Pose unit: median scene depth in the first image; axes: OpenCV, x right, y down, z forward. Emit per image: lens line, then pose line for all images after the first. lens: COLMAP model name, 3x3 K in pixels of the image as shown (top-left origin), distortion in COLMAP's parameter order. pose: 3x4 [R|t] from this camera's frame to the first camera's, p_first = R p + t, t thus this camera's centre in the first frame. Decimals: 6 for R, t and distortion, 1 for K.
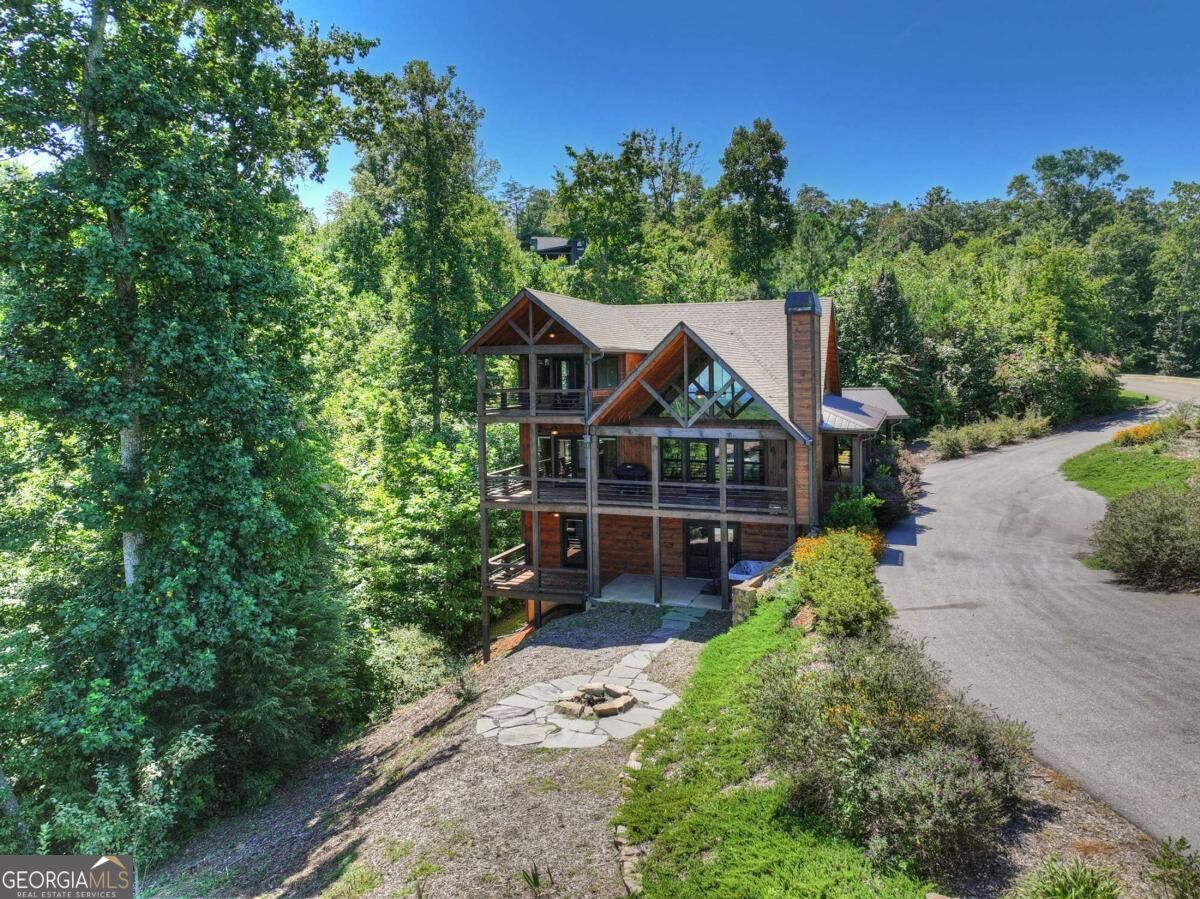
lens RADIAL K [[882.0, 0, 526.7], [0, 882.0, 364.0], [0, 0, 1]] dist [-0.007175, -0.004020]
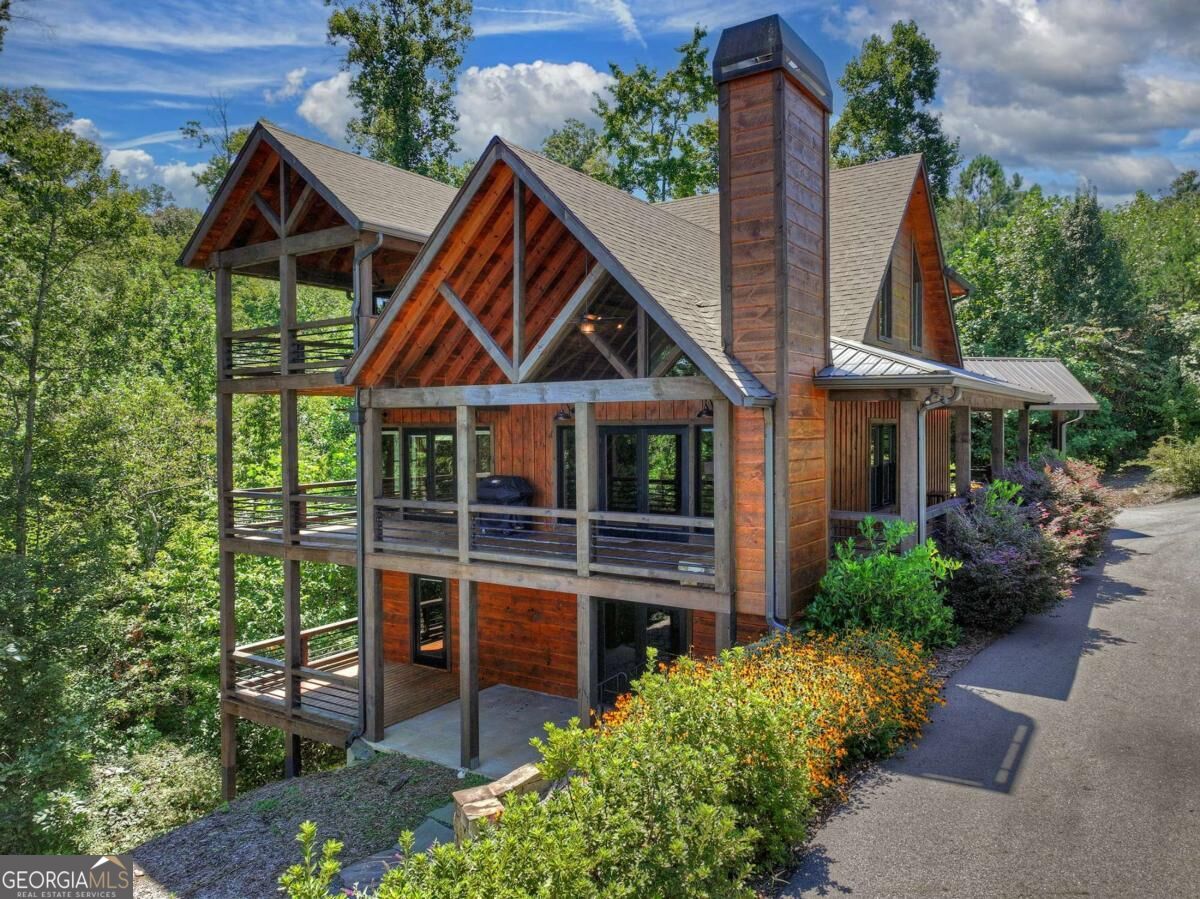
lens RADIAL K [[875.1, 0, 570.1], [0, 875.1, 423.5], [0, 0, 1]] dist [0.006040, 0.001728]
pose [[0.984088, 0.007169, -0.177539, 0.243811], [-0.006233, 0.999964, 0.005829, 0.076609], [0.177575, -0.004630, 0.984096, 0.485789]]
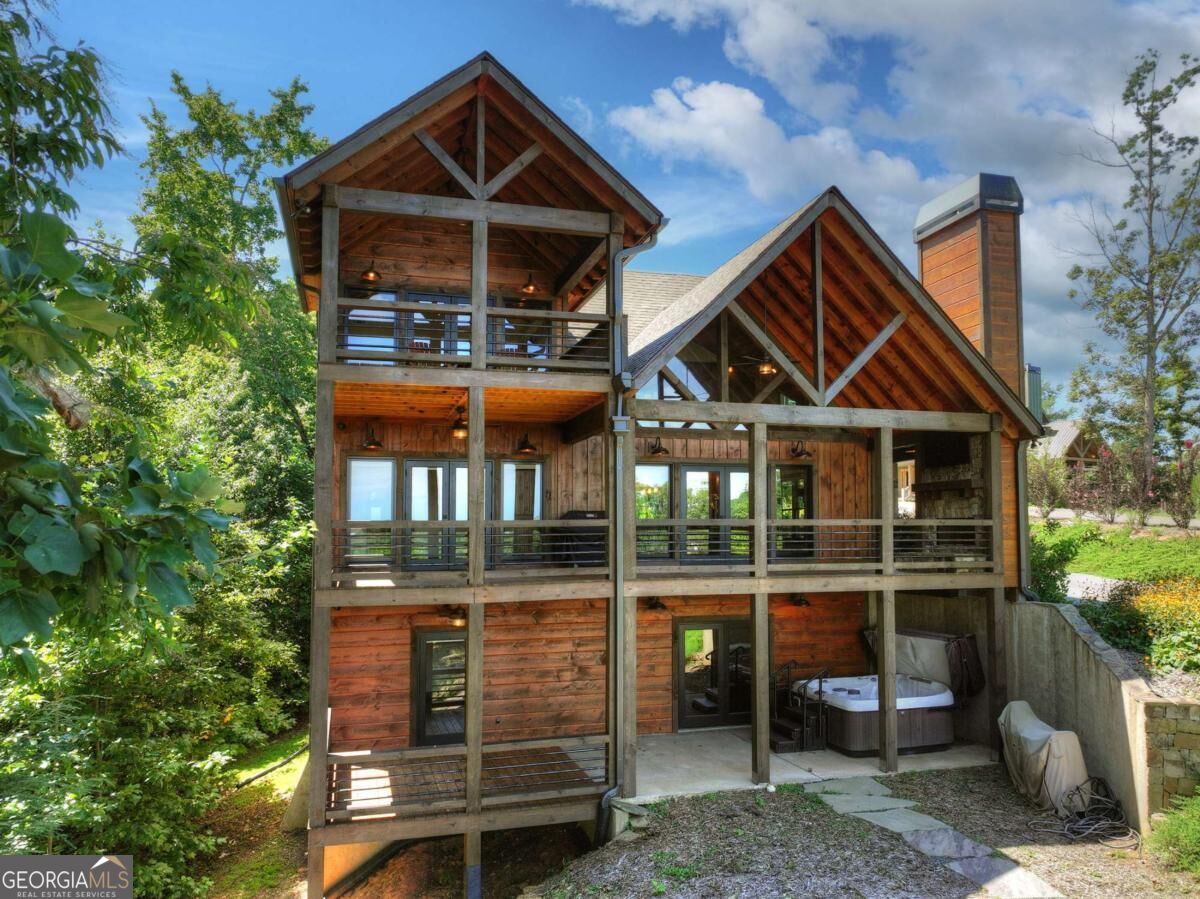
lens RADIAL K [[875.6, 0, 601.6], [0, 875.6, 479.2], [0, 0, 1]] dist [0.007163, 0.001510]
pose [[0.754931, 0.056617, 0.653355, -0.195128], [-0.013538, 0.997400, -0.070788, 0.127161], [-0.655664, 0.044594, 0.753735, 0.609148]]
